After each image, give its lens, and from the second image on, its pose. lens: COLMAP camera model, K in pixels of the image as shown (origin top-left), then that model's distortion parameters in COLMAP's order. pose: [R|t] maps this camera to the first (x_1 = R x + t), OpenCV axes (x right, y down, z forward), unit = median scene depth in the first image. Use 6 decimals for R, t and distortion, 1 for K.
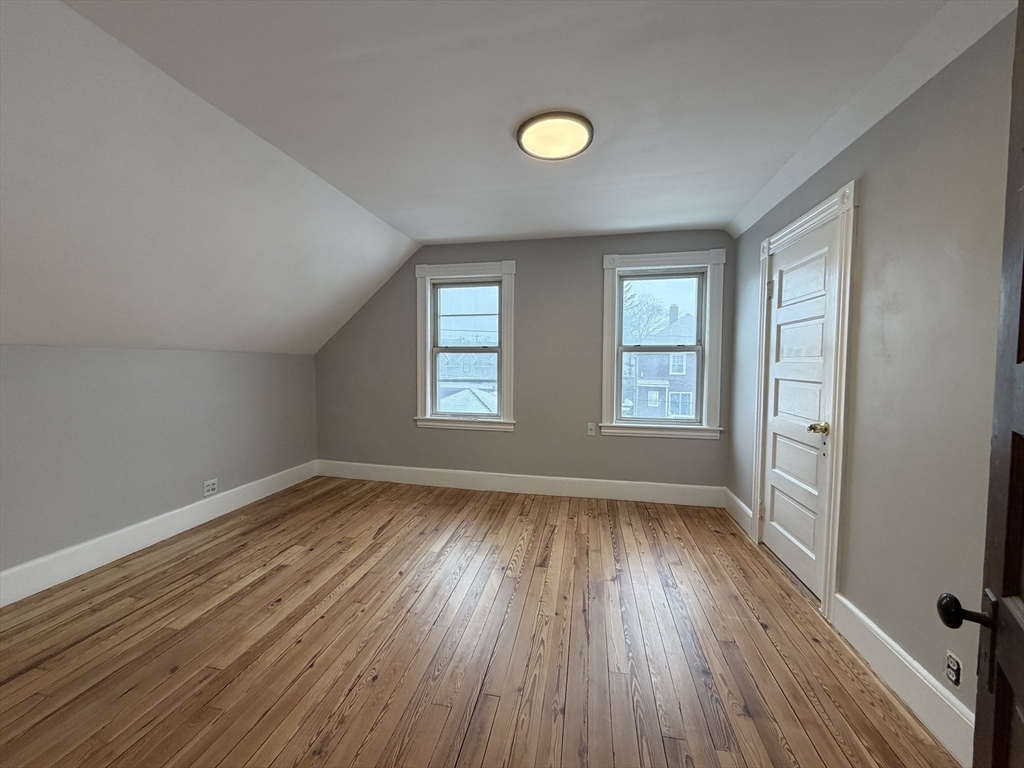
lens RADIAL K [[407.8, 0, 508.1], [0, 407.8, 385.2], [0, 0, 1]] dist [-0.000575, -0.000370]
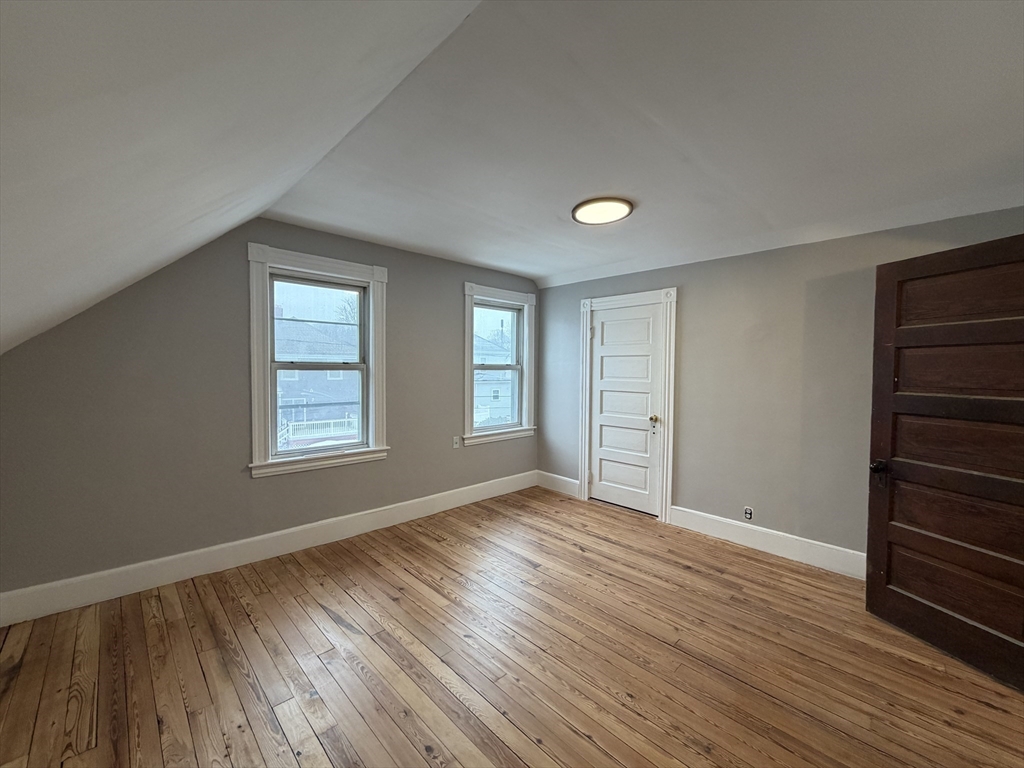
lens RADIAL K [[407.8, 0, 510.0], [0, 407.8, 386.1], [0, 0, 1]] dist [-0.000575, -0.000370]
pose [[0.571584, -0.035187, 0.819789, -0.603395], [0.041593, 0.999038, 0.013880, -0.049783], [-0.819489, 0.026164, 0.572498, 0.282733]]
